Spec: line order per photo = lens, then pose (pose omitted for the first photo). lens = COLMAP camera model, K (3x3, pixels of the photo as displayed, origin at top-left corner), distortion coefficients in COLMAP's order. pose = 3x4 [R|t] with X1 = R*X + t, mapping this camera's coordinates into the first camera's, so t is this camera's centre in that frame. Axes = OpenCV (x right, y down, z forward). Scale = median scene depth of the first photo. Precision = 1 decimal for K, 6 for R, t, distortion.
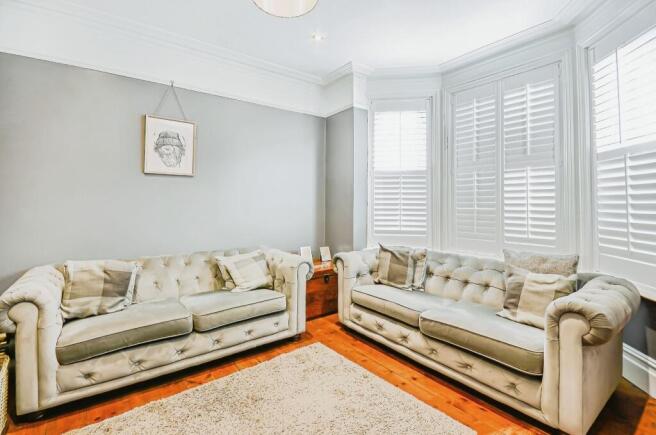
lens RADIAL K [[300.6, 0, 323.1], [0, 300.6, 198.8], [0, 0, 1]] dist [0.003165, -0.000872]
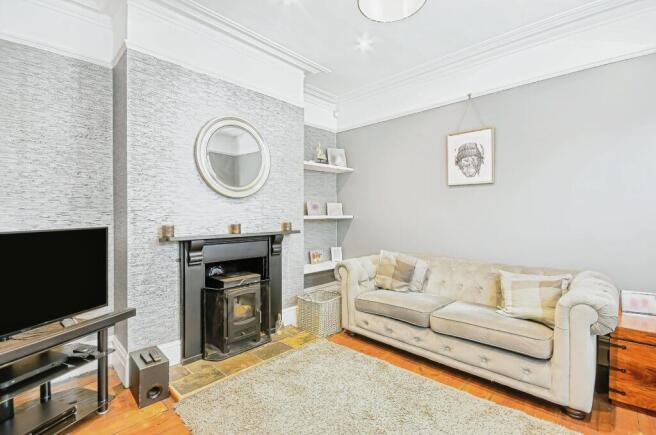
lens RADIAL K [[300.6, 0, 327.8], [0, 300.6, 217.6], [0, 0, 1]] dist [0.003165, -0.000872]
pose [[0.161049, 0.000784, -0.986946, 0.549283], [0.014854, 0.999884, 0.003219, 0.029276], [0.986835, -0.015179, 0.161019, 0.434730]]
